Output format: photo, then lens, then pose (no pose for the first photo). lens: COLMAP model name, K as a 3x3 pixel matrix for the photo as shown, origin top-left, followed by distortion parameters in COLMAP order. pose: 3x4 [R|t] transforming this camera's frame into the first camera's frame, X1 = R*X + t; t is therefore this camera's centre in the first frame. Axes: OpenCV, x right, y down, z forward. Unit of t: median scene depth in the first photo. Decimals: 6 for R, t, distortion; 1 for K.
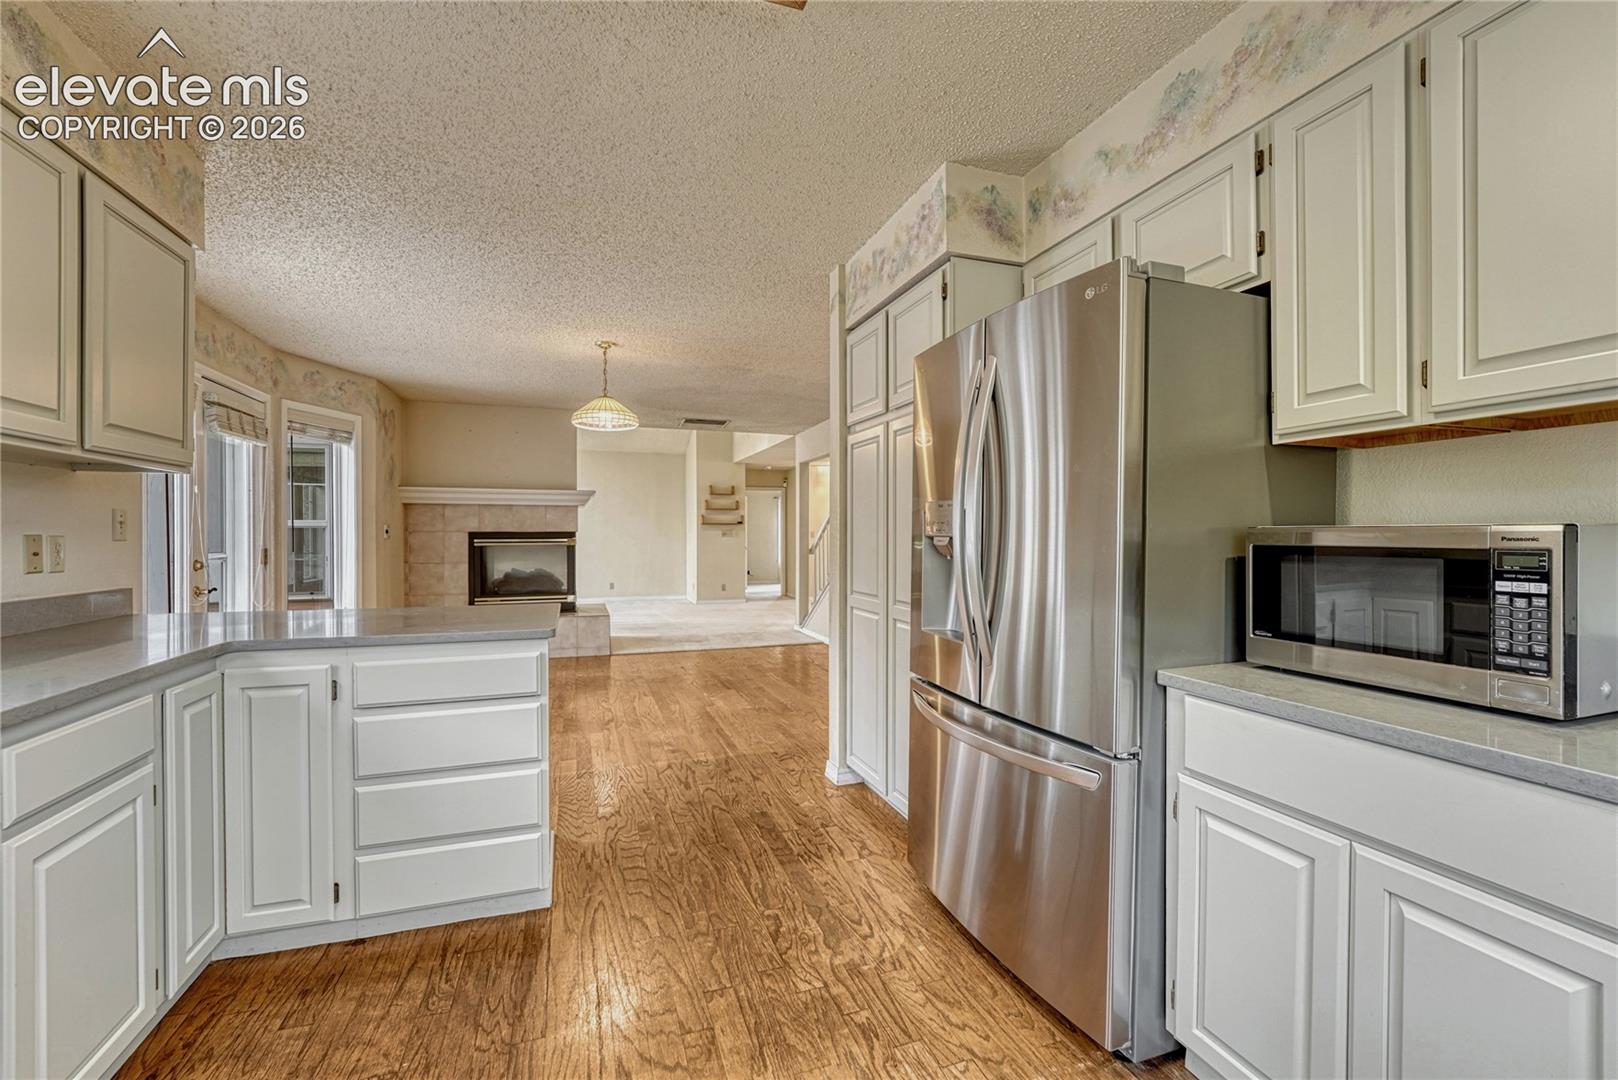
lens RADIAL K [[682.2, 0, 806.1], [0, 682.2, 525.5], [0, 0, 1]] dist [-0.009115, -0.000100]
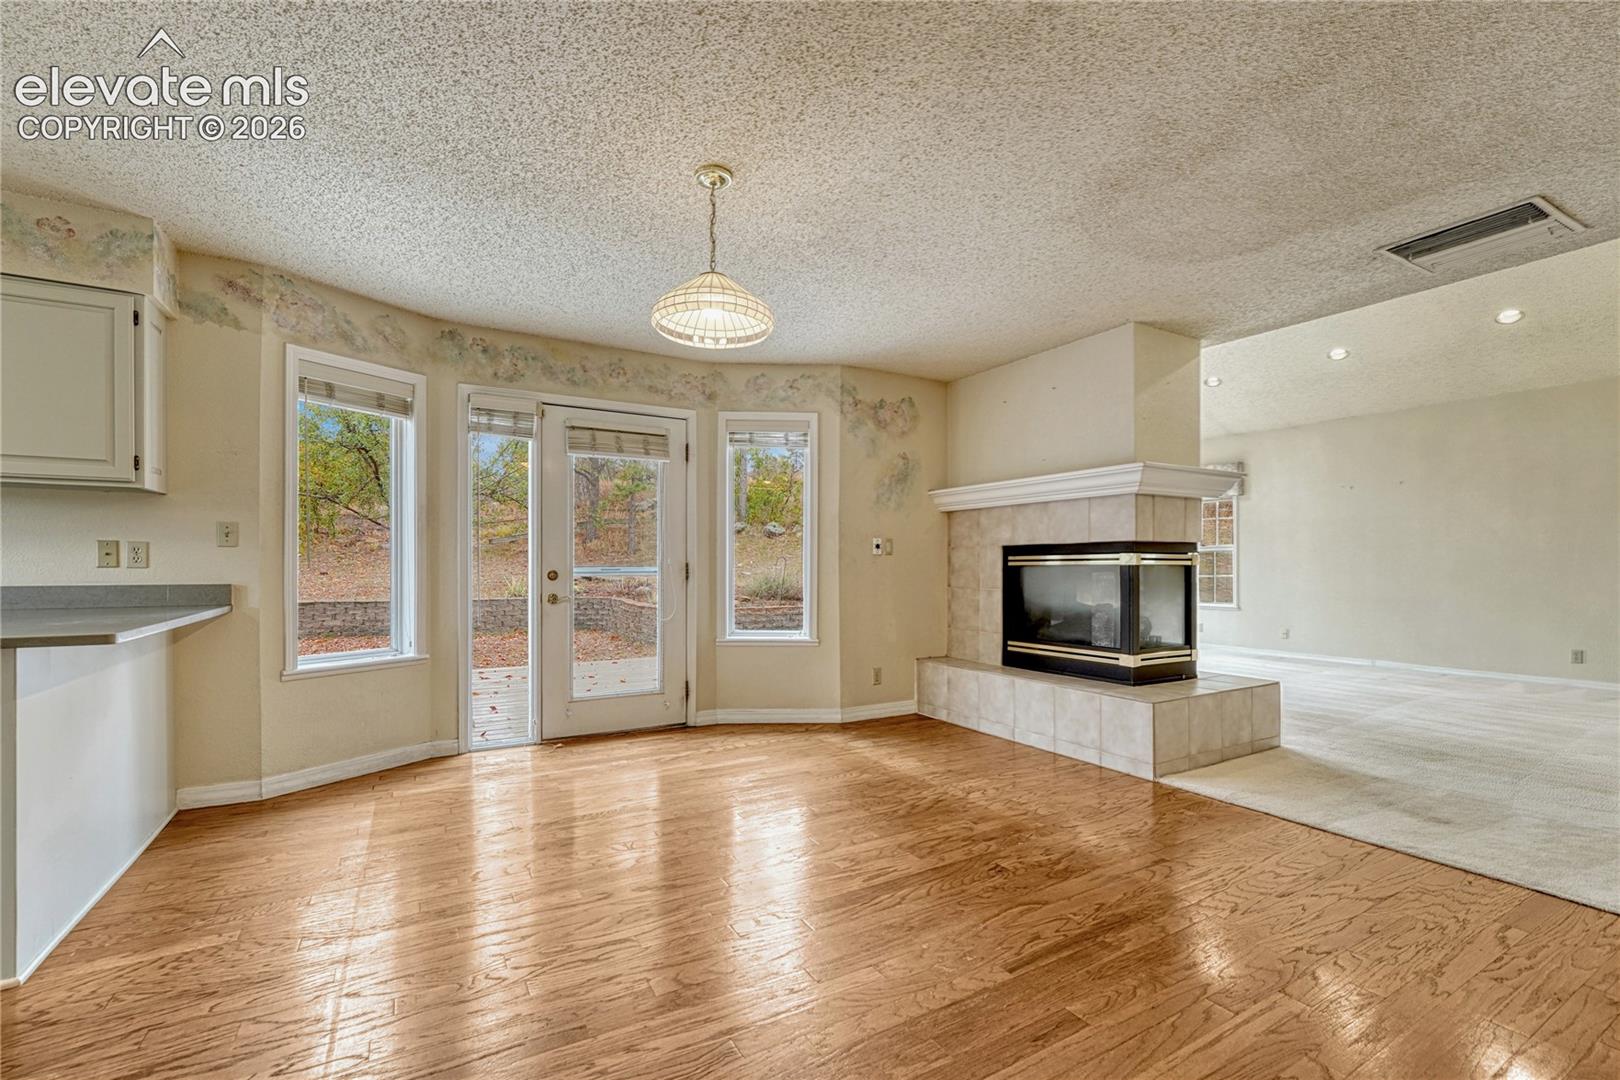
lens RADIAL K [[689.4, 0, 807.9], [0, 689.4, 566.9], [0, 0, 1]] dist [-0.010293, 0.000890]
pose [[0.188199, 0.001050, -0.982130, 0.523349], [0.013757, 0.999899, 0.003705, 0.081855], [0.982035, -0.014208, 0.188165, 2.088390]]
